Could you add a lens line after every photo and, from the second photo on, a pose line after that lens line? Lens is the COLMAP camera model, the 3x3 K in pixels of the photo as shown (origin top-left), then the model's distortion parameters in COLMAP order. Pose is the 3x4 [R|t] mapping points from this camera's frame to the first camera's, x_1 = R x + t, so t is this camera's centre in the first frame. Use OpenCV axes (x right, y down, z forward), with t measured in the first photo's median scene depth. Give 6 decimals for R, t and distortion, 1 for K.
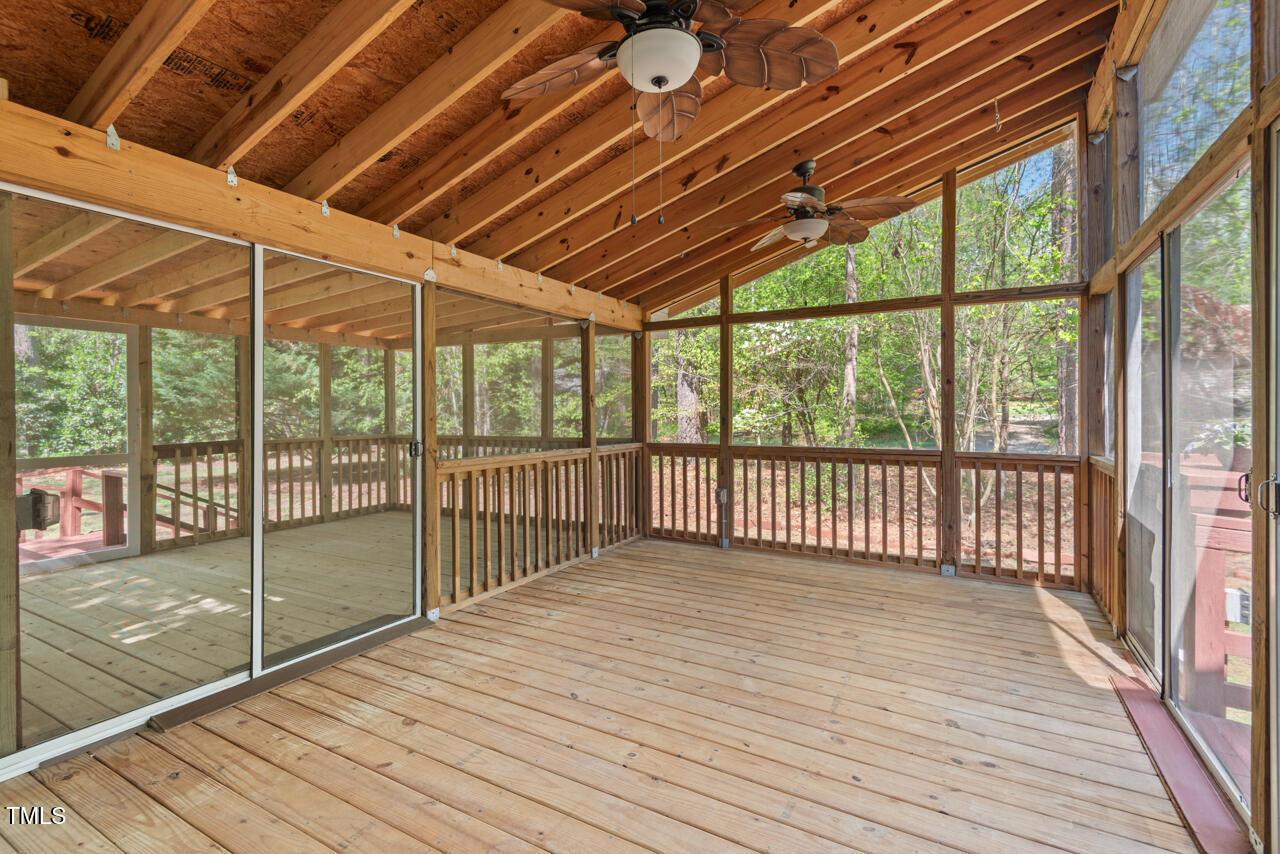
lens RADIAL K [[578.7, 0, 642.6], [0, 578.7, 418.3], [0, 0, 1]] dist [0.035103, -0.018596]
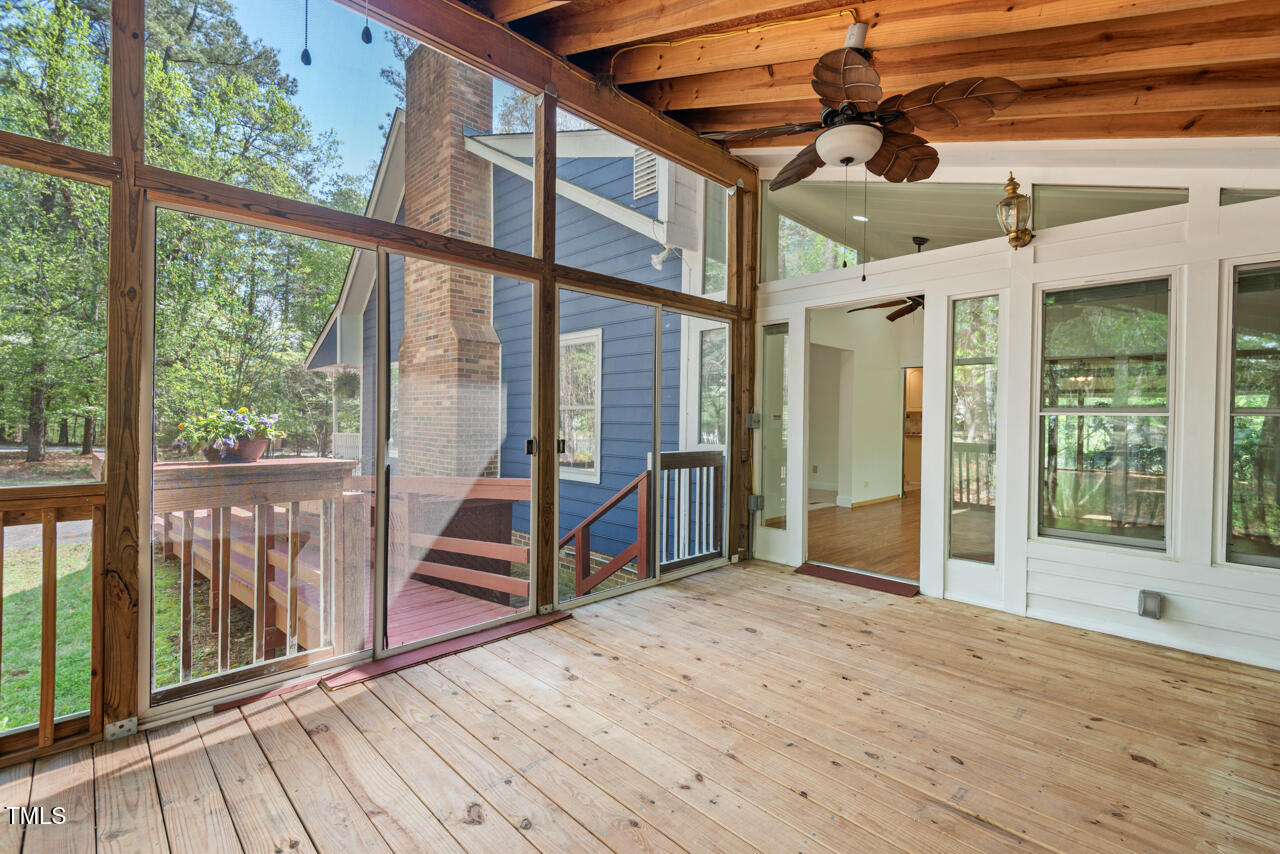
lens RADIAL K [[578.7, 0, 642.6], [0, 578.7, 418.3], [0, 0, 1]] dist [0.035103, -0.018596]
pose [[-0.960275, -0.008618, 0.278924, 0.048674], [-0.006012, 0.999930, 0.010199, 0.001684], [-0.278992, 0.008117, -0.960259, 1.164193]]
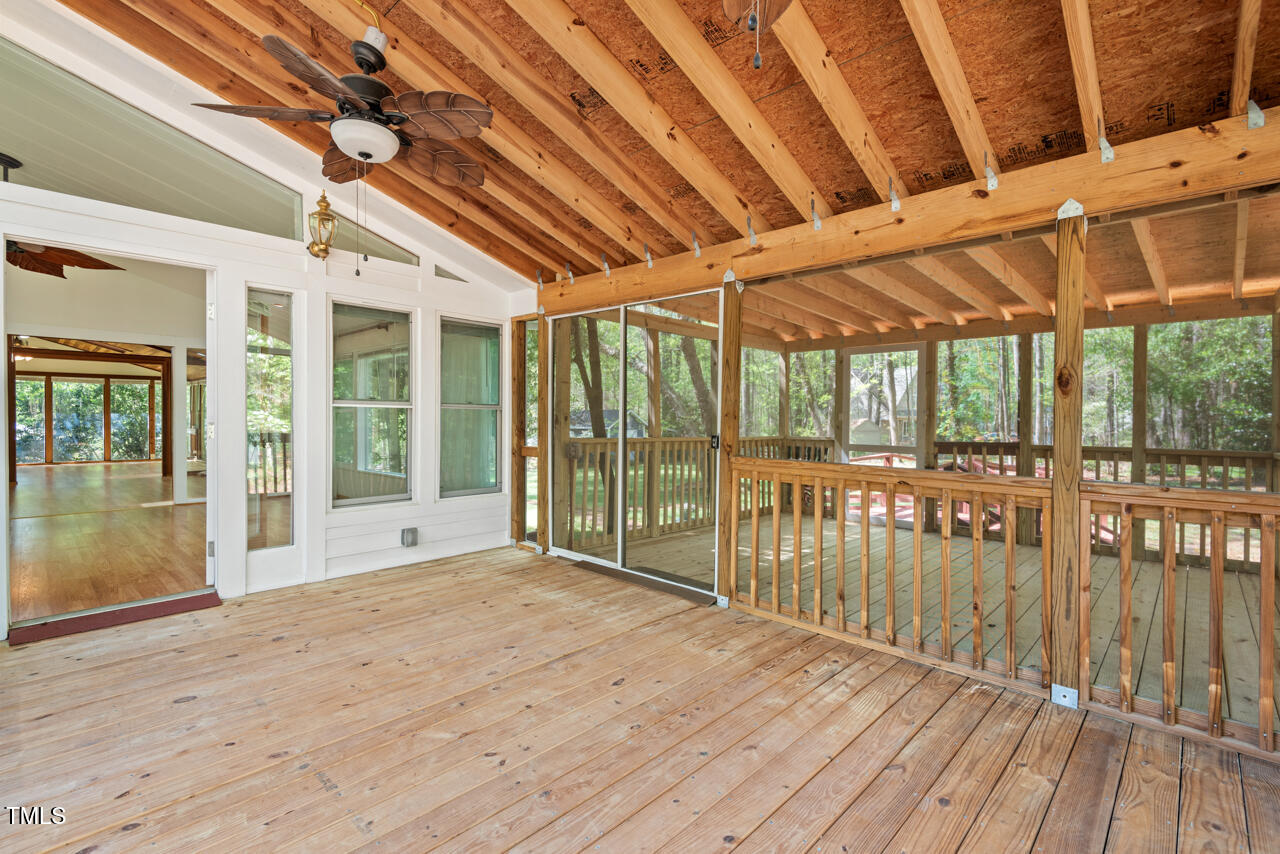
lens RADIAL K [[578.7, 0, 642.6], [0, 578.7, 418.3], [0, 0, 1]] dist [0.035103, -0.018596]
pose [[-0.242341, 0.002172, -0.970189, 0.579463], [-0.020834, 0.999755, 0.007442, 0.004491], [0.969967, 0.022017, -0.242237, 0.941690]]
